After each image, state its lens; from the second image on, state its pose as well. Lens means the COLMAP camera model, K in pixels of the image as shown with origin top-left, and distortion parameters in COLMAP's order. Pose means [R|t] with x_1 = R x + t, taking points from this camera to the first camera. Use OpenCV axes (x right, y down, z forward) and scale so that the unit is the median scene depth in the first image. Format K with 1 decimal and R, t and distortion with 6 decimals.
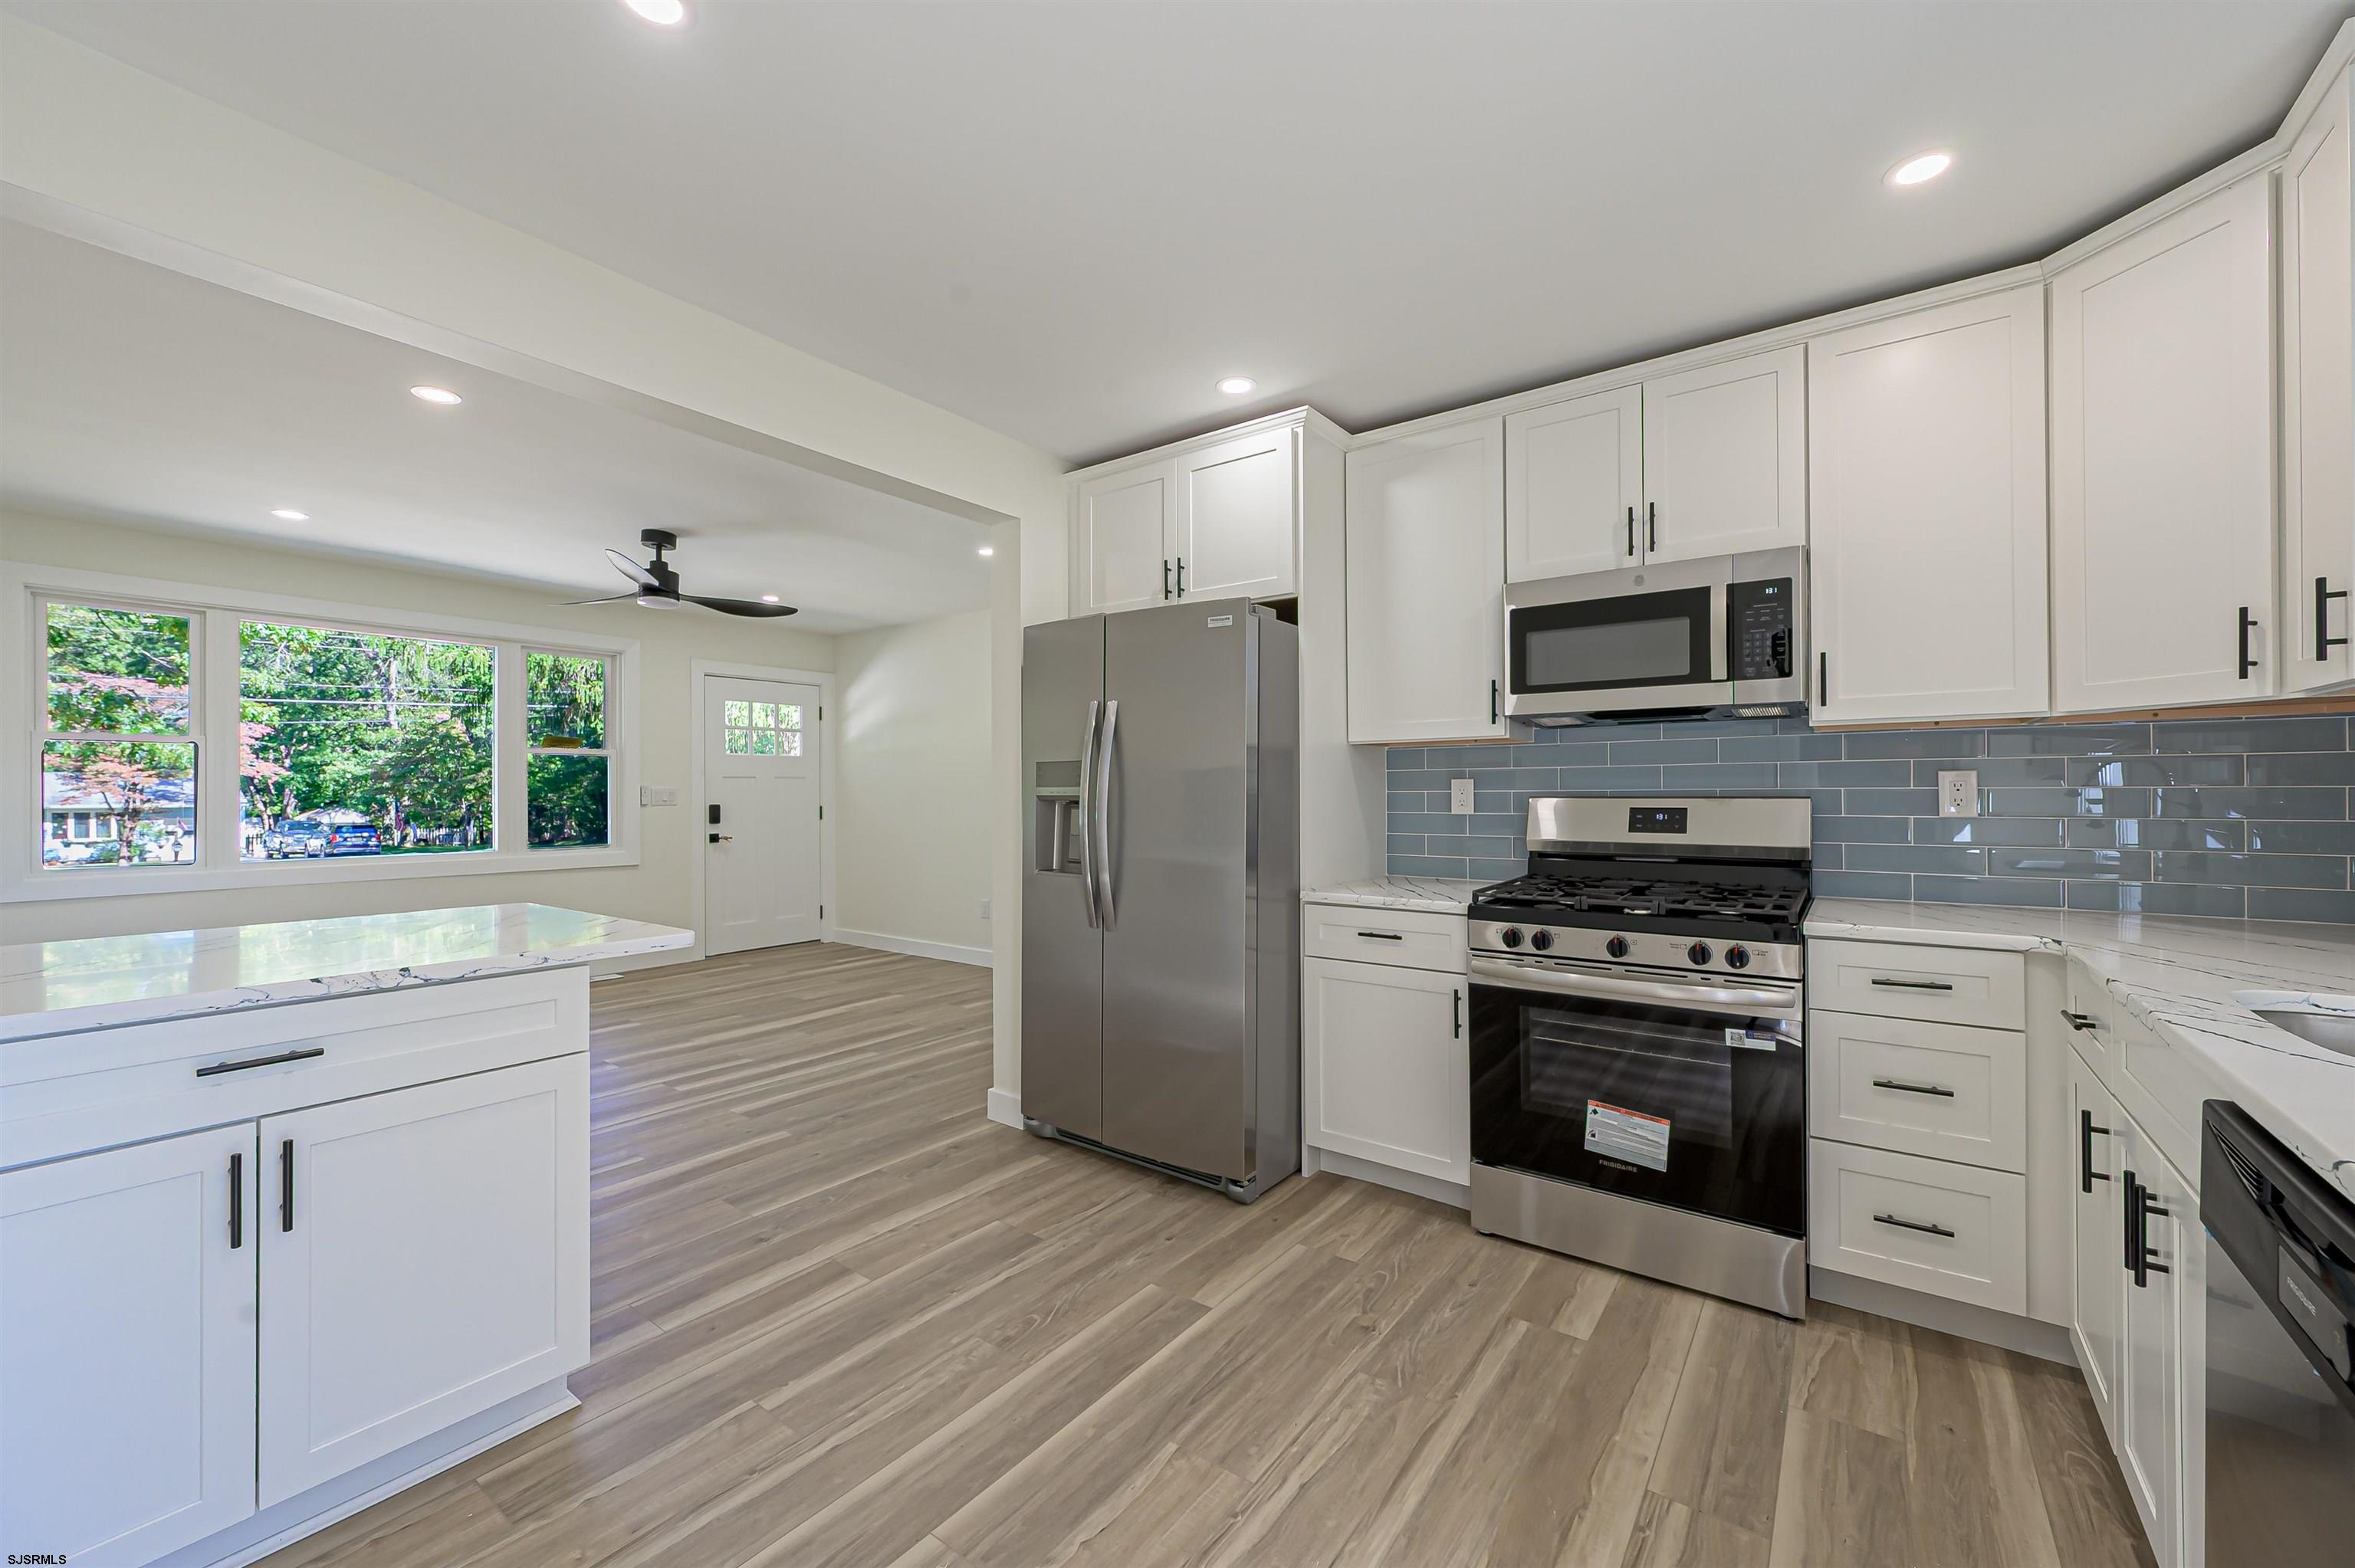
lens RADIAL K [[927.6, 0, 1173.4], [0, 927.6, 787.3], [0, 0, 1]] dist [-0.001051, 0.000253]
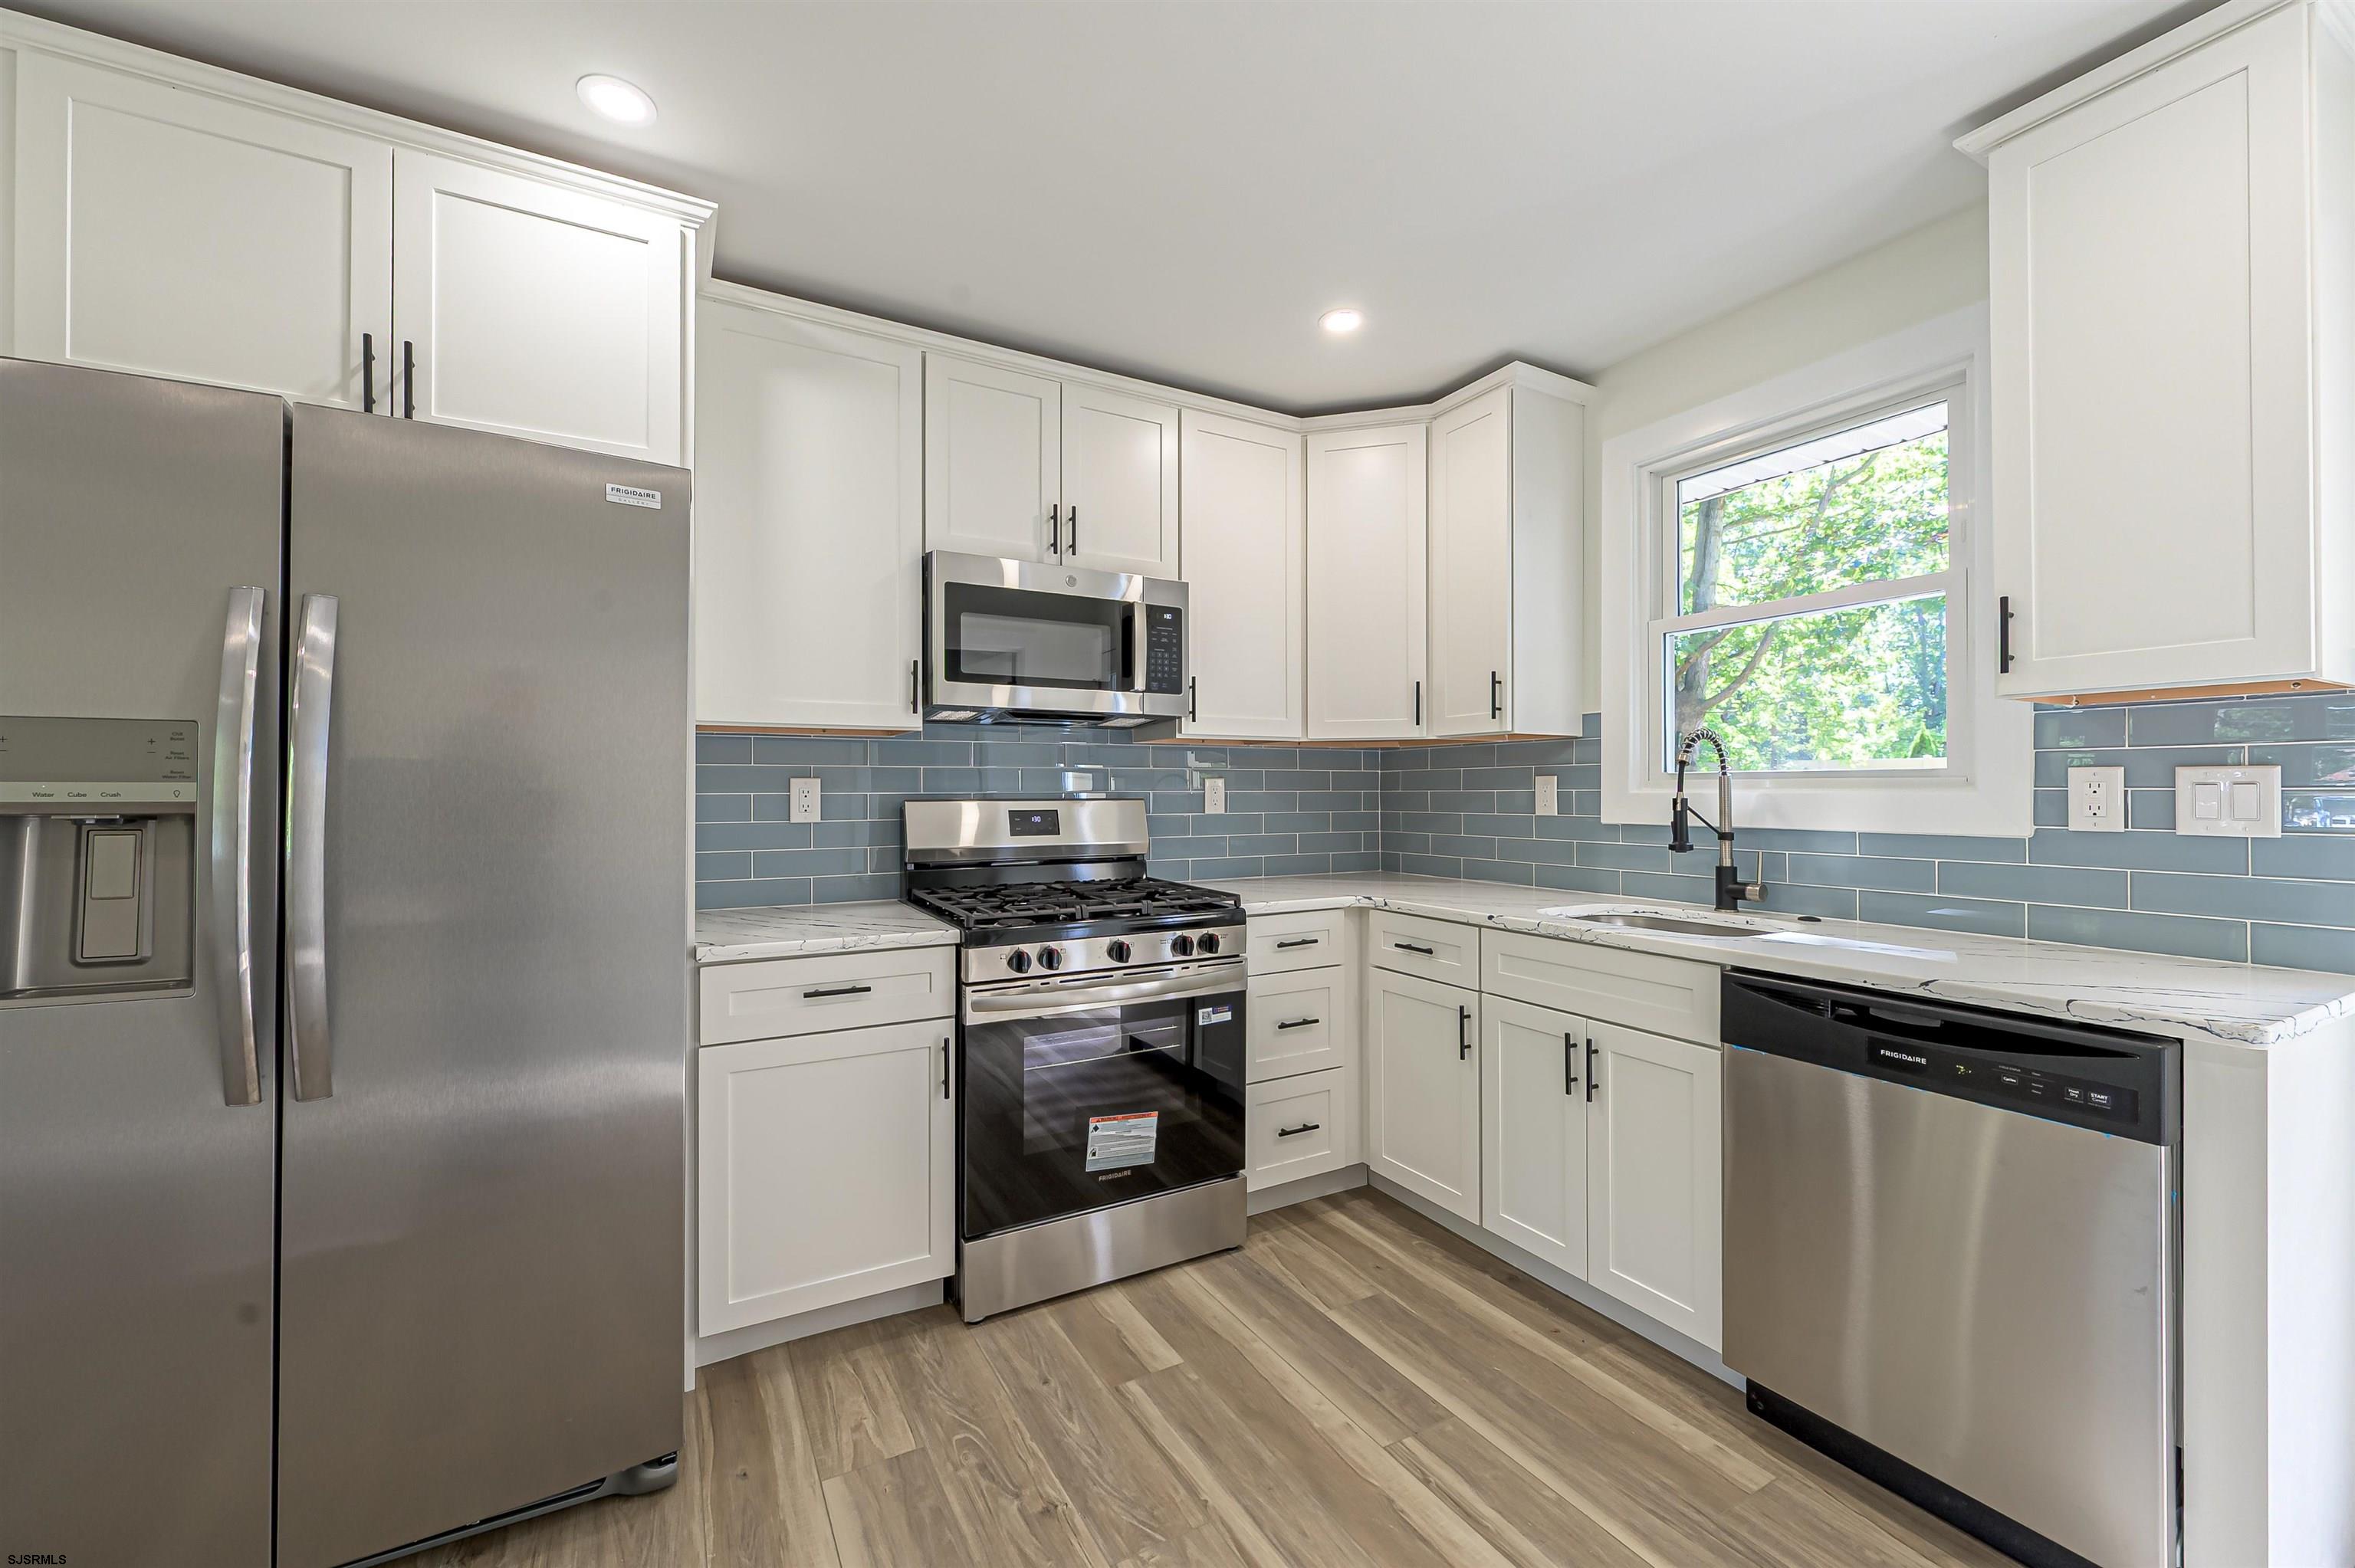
lens RADIAL K [[927.6, 0, 1173.6], [0, 927.6, 786.8], [0, 0, 1]] dist [-0.001051, 0.000253]
pose [[0.412576, 0.008112, 0.910887, -0.328416], [-0.002698, 0.999967, -0.007683, 0.004024], [-0.910919, 0.000712, 0.412584, 0.452023]]
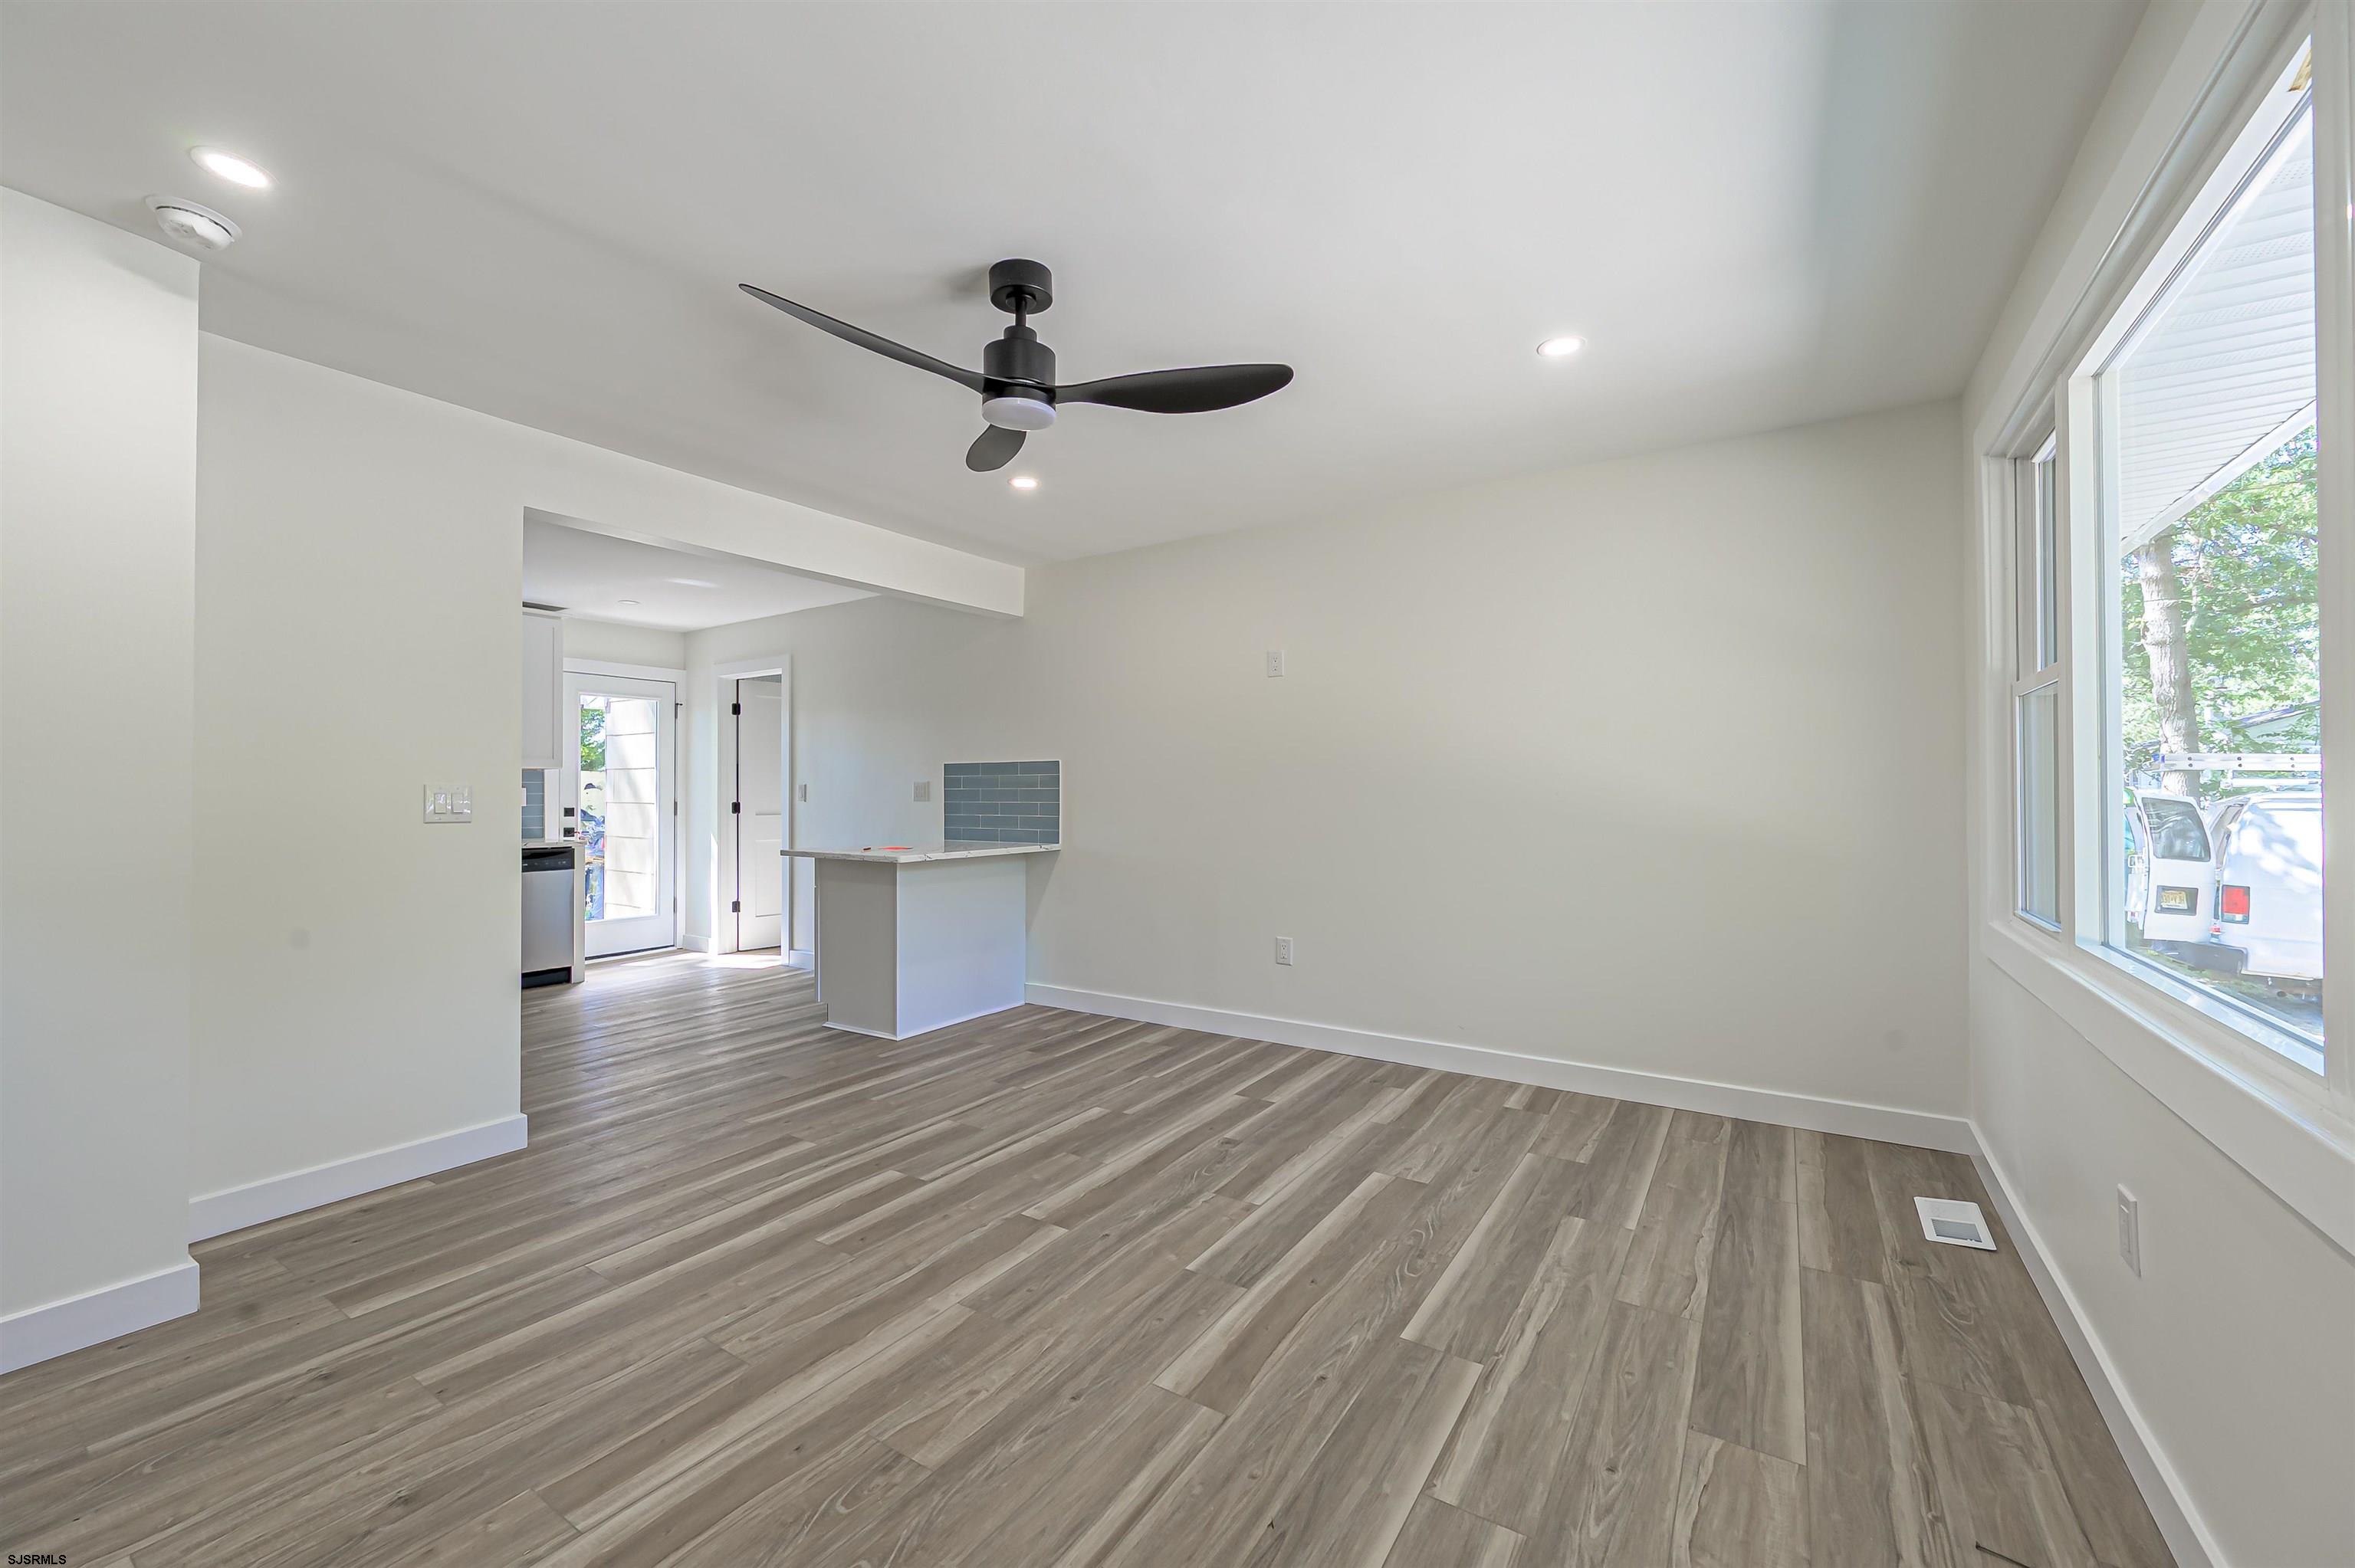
lens RADIAL K [[927.6, 0, 1174.3], [0, 927.6, 791.9], [0, 0, 1]] dist [-0.001051, 0.000253]
pose [[-0.998311, 0.006249, -0.057762, -0.976001], [0.006600, 0.999961, -0.005880, 0.017138], [0.057723, -0.006251, -0.998313, 2.416150]]
